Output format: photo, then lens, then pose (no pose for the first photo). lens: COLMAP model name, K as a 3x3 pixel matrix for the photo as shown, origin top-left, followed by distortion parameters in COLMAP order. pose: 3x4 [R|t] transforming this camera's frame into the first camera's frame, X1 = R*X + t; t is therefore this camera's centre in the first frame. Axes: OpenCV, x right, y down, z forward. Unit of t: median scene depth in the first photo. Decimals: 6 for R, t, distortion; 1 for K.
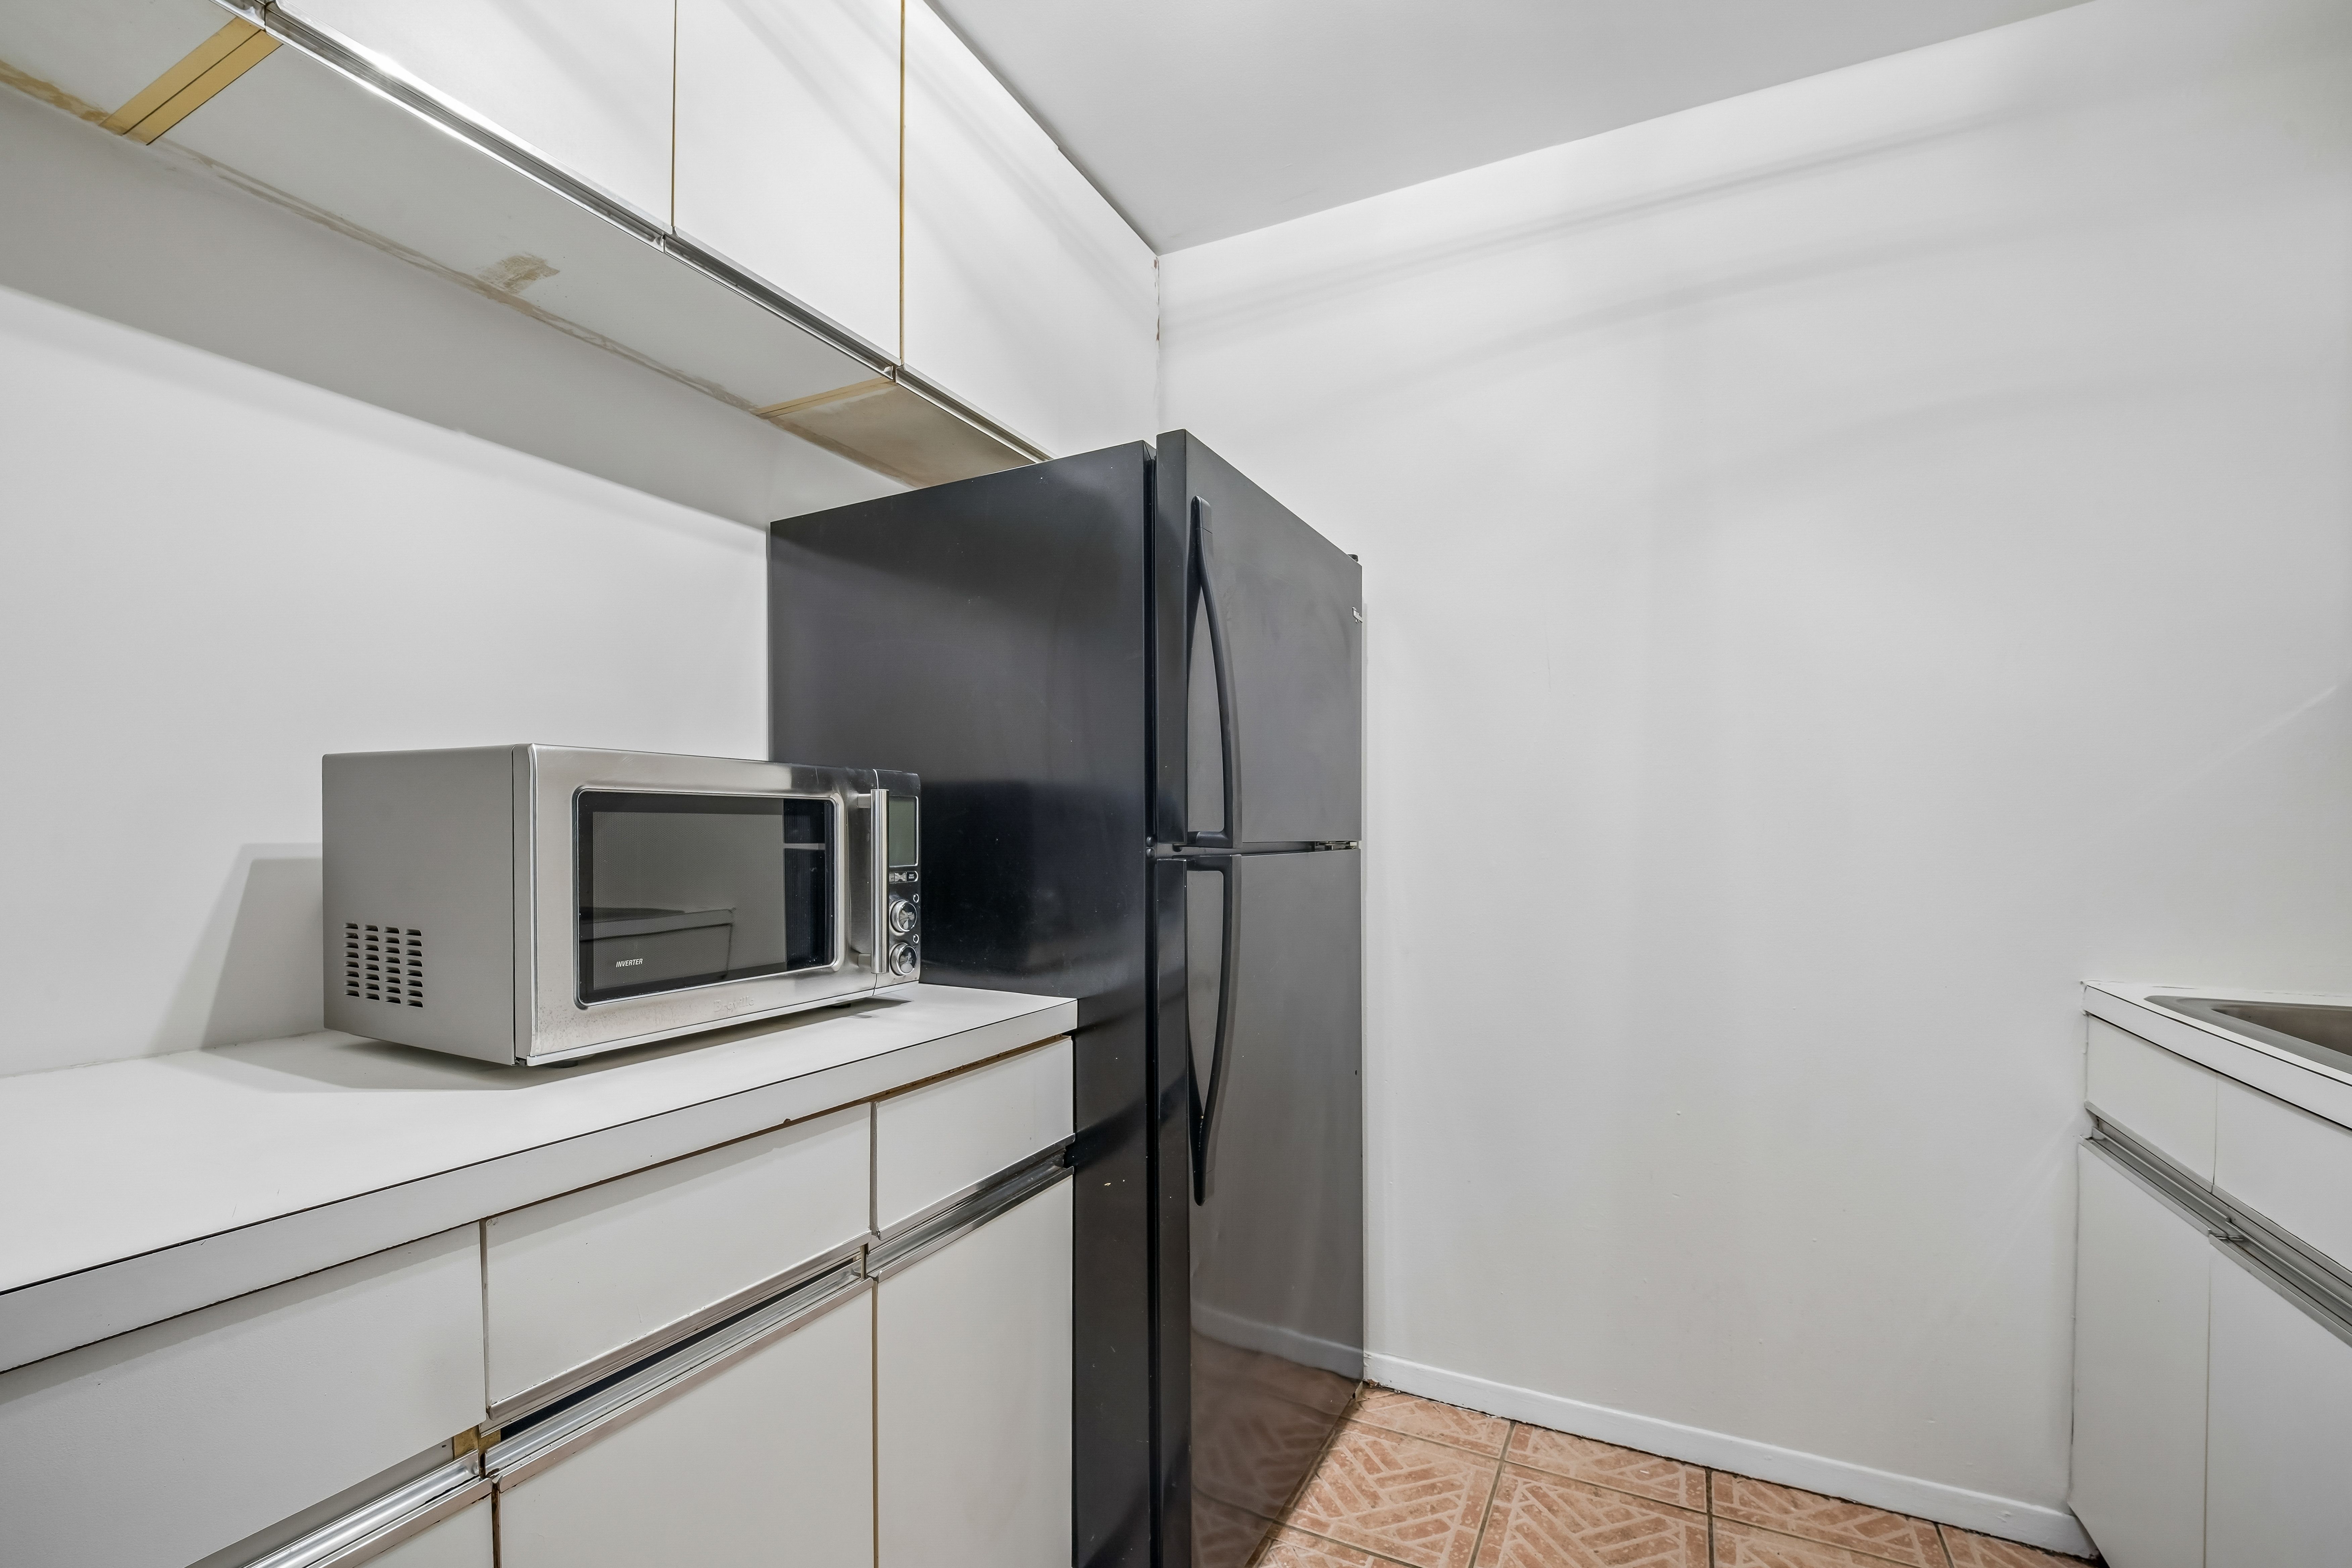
lens RADIAL K [[1023.6, 0, 1176.3], [0, 1023.6, 832.6], [0, 0, 1]] dist [-0.000701, -0.009470]
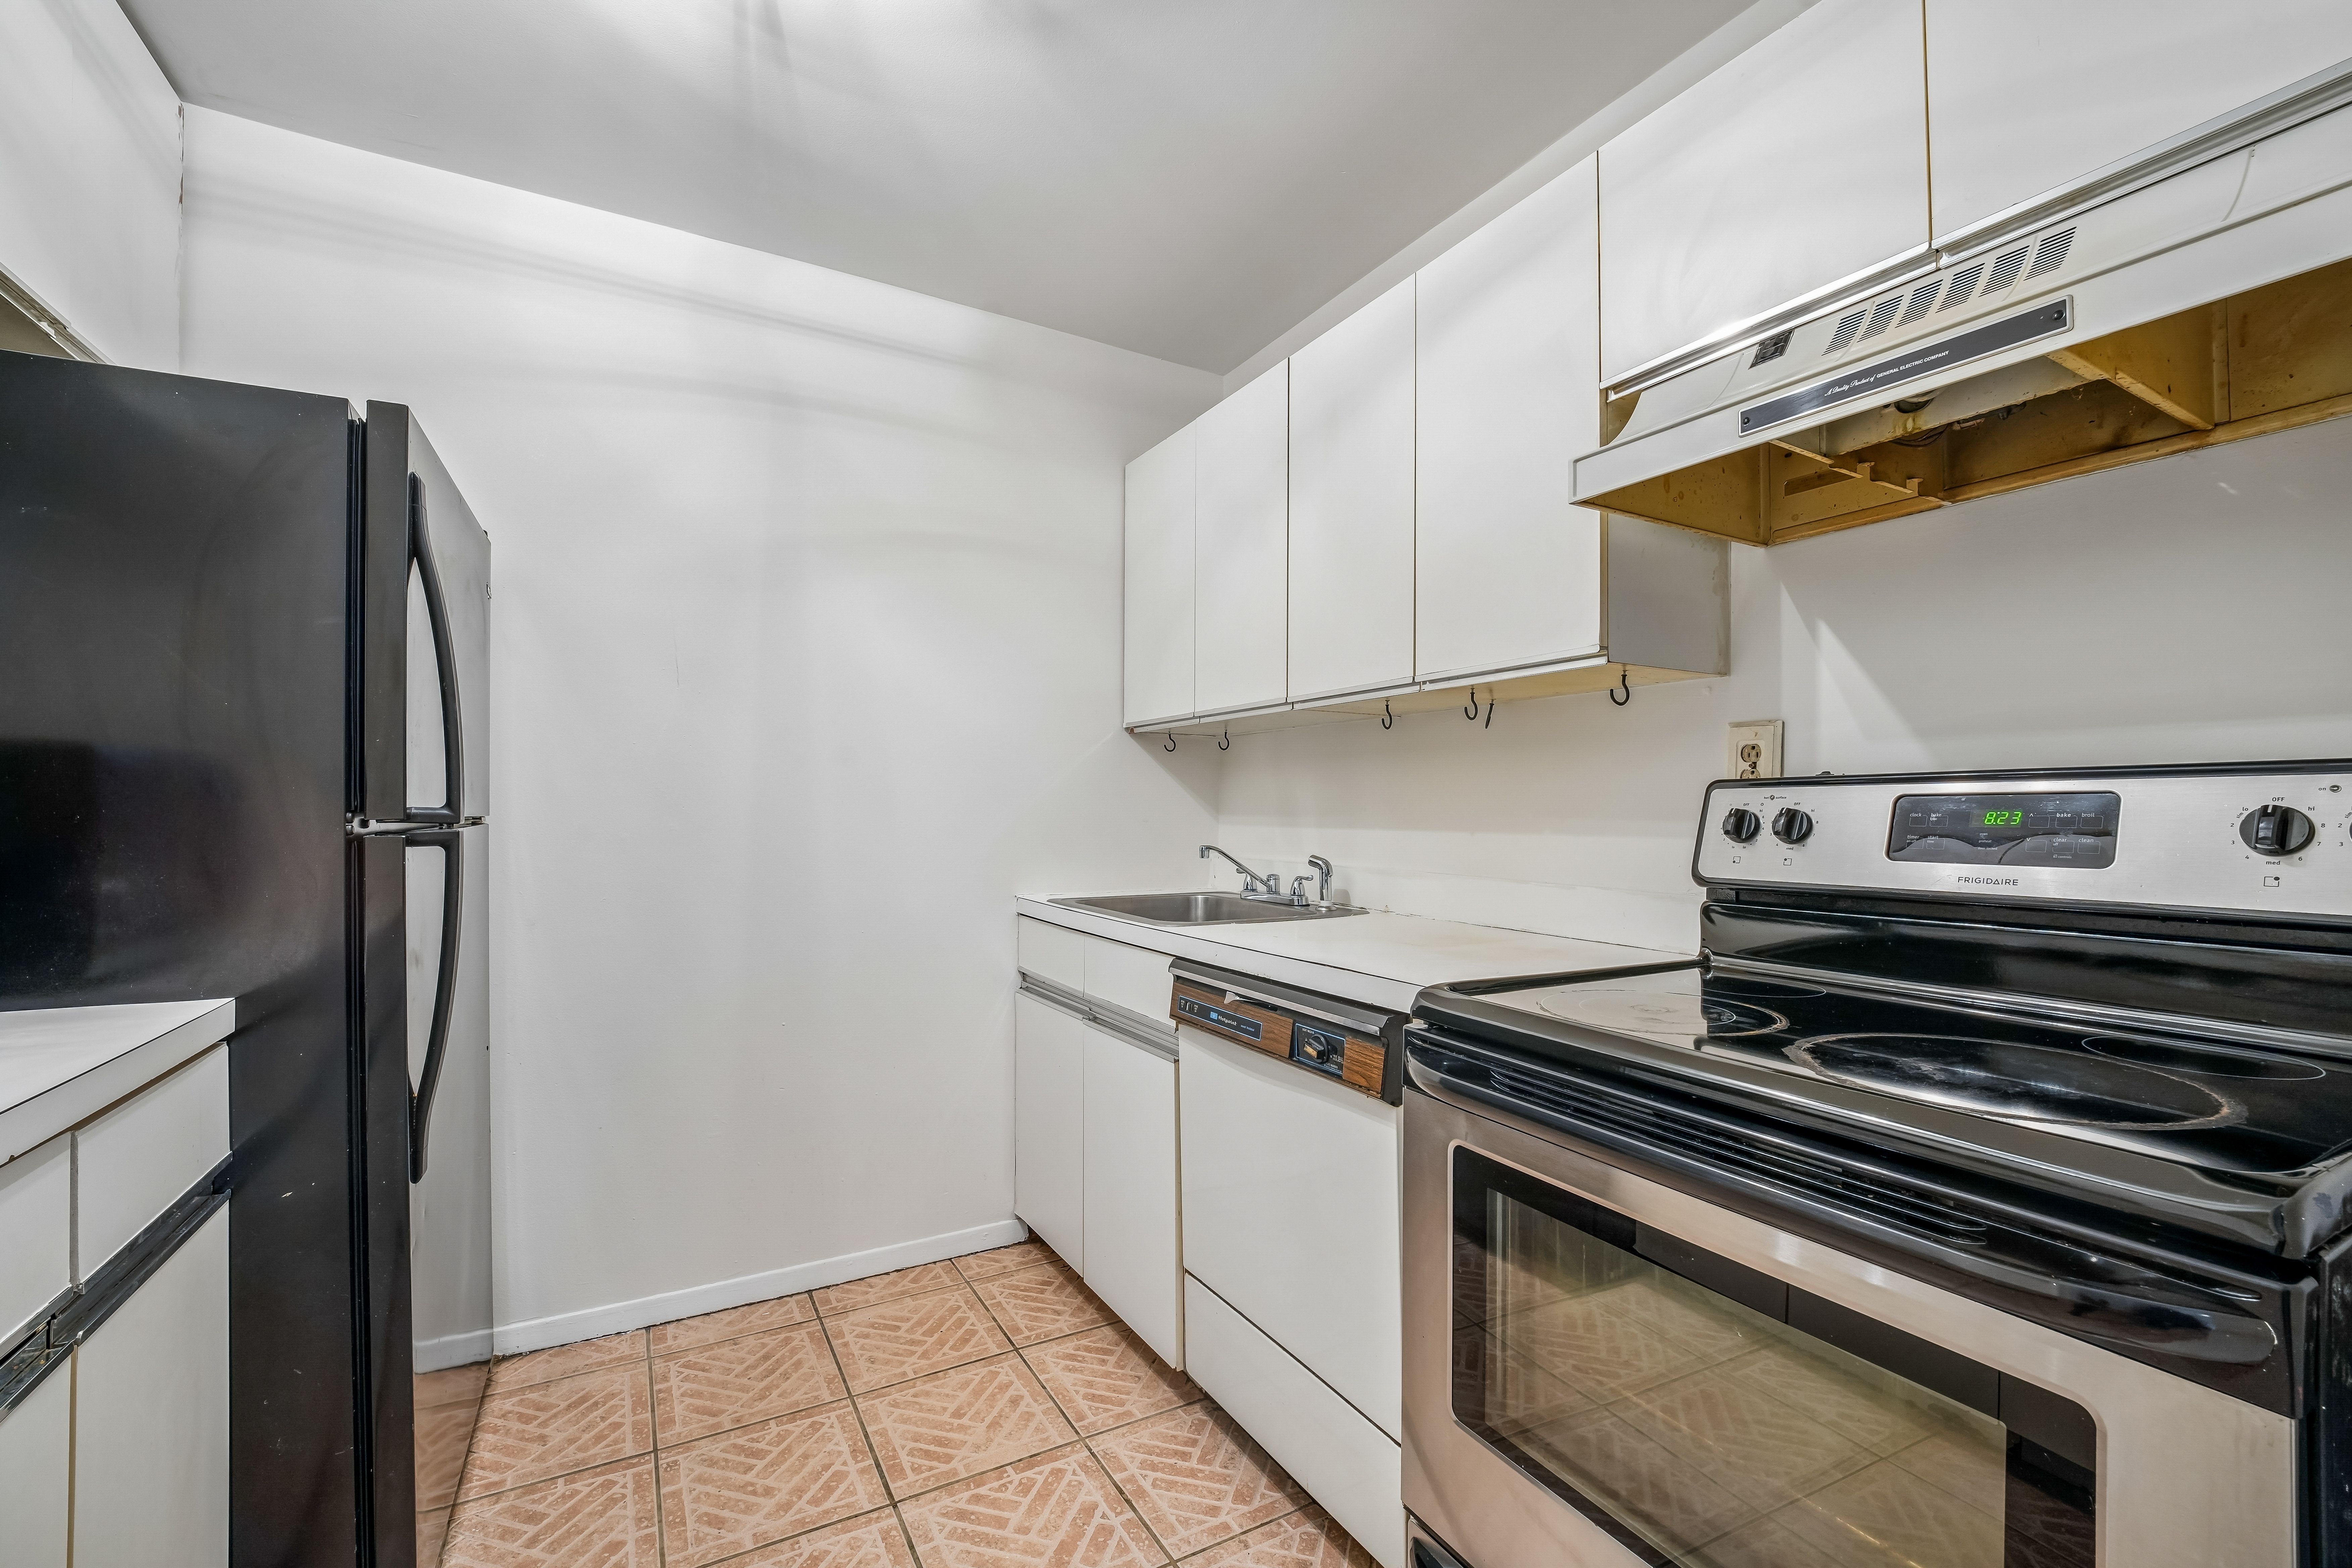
lens RADIAL K [[983.6, 0, 1179.1], [0, 983.6, 785.5], [0, 0, 1]] dist [-0.001919, -0.010306]
pose [[0.565442, 0.009135, 0.824738, -0.275617], [0.008633, 0.999818, -0.016993, -0.000029], [-0.824743, 0.016729, 0.565260, -0.124970]]
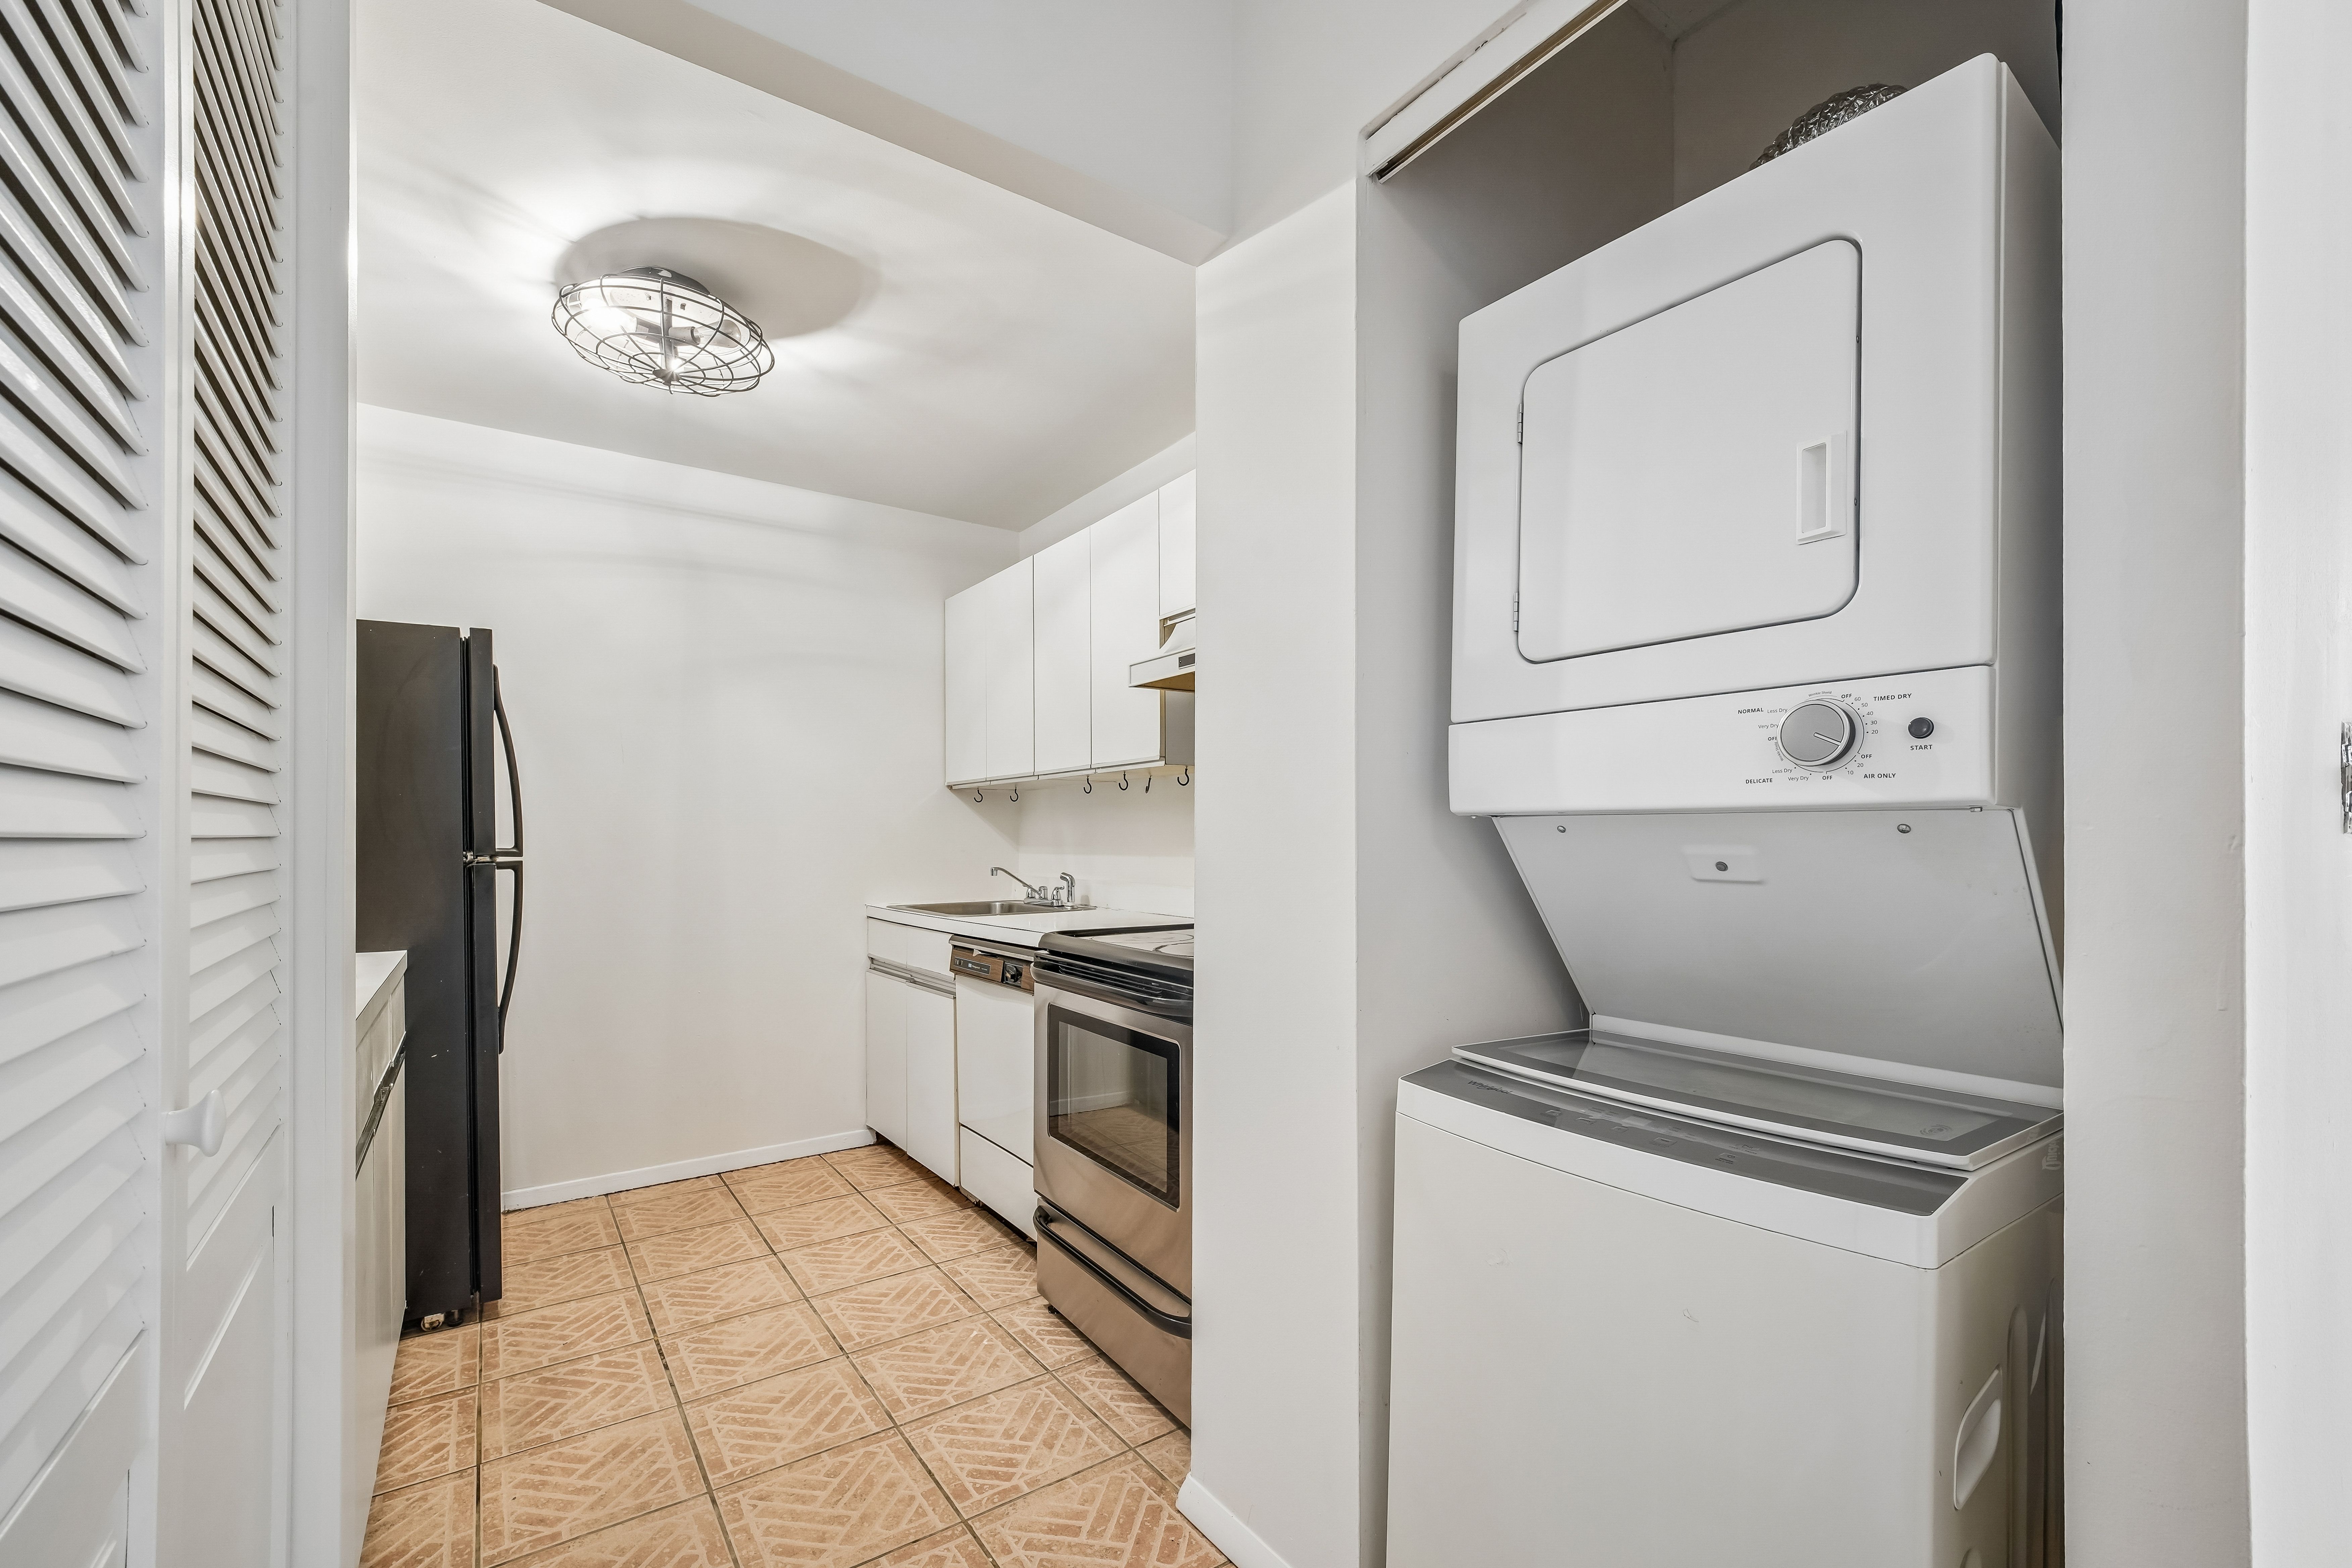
lens RADIAL K [[982.7, 0, 1179.1], [0, 982.7, 815.9], [0, 0, 1]] dist [0.012953, -0.010283]
pose [[0.486188, 0.004154, 0.873844, -0.741764], [0.018640, 0.999712, -0.015123, -0.008227], [-0.873655, 0.023642, 0.485970, -0.737274]]
